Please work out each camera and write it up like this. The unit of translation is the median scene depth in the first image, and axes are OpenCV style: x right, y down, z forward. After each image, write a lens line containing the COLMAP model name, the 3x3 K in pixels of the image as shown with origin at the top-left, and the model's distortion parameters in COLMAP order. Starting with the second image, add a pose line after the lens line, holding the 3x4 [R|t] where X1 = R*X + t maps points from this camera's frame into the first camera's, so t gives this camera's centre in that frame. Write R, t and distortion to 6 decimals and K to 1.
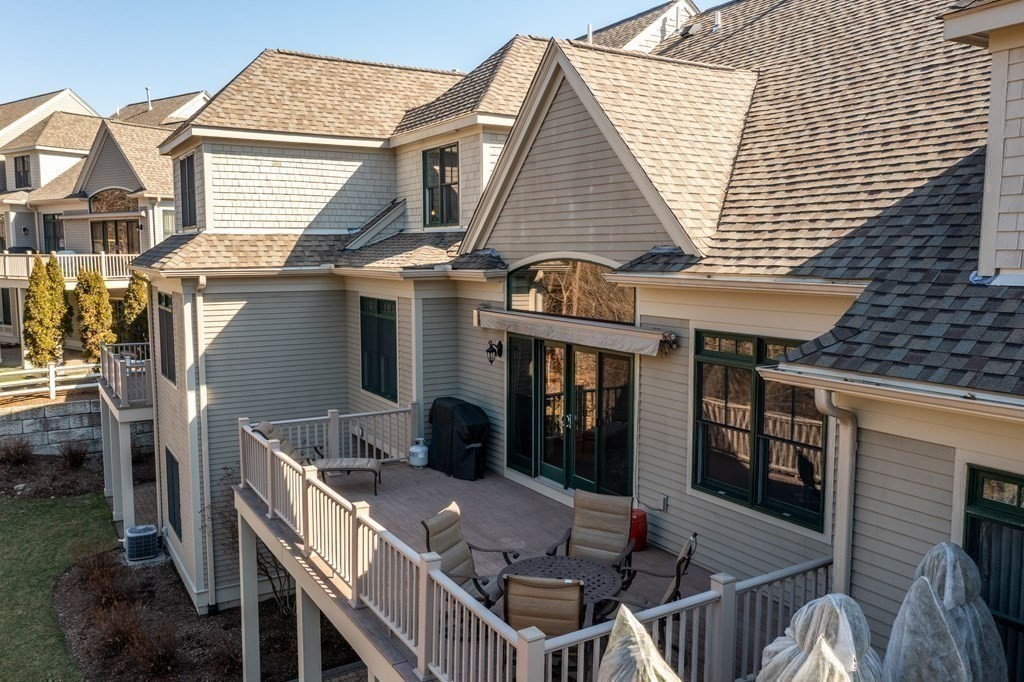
lens RADIAL K [[813.9, 0, 510.0], [0, 813.9, 338.4], [0, 0, 1]] dist [0.002566, 0.001380]
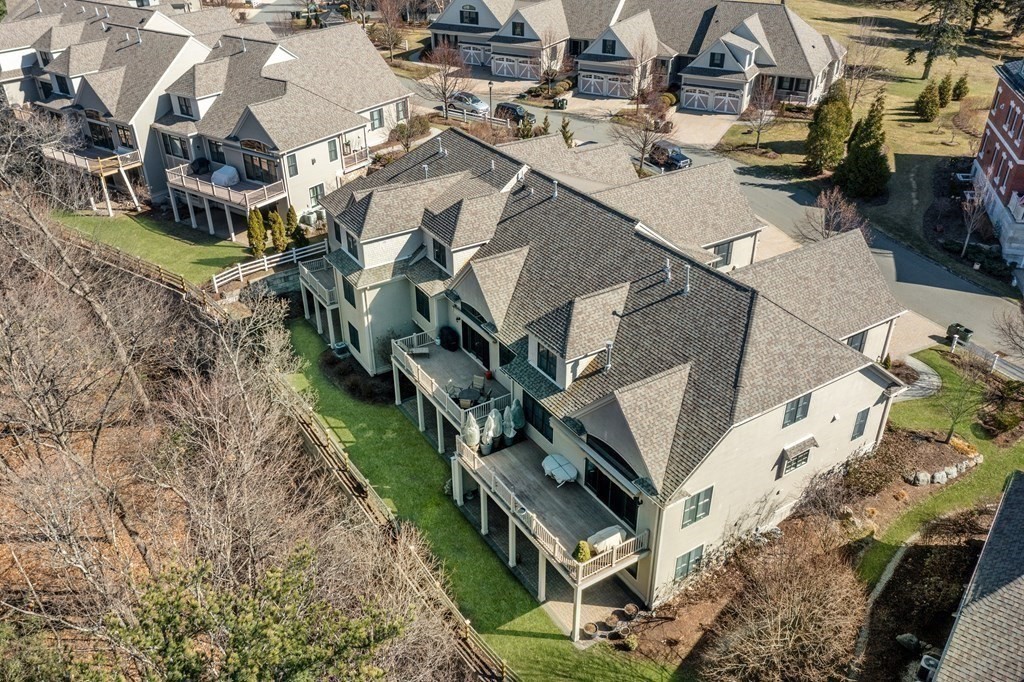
lens RADIAL K [[813.9, 0, 512.7], [0, 813.9, 340.7], [0, 0, 1]] dist [0.002566, 0.001380]
pose [[0.999554, -0.013780, 0.026492, 0.110052], [0.001244, 0.905602, 0.424128, -1.247255], [-0.029835, -0.423905, 0.905215, -2.032496]]
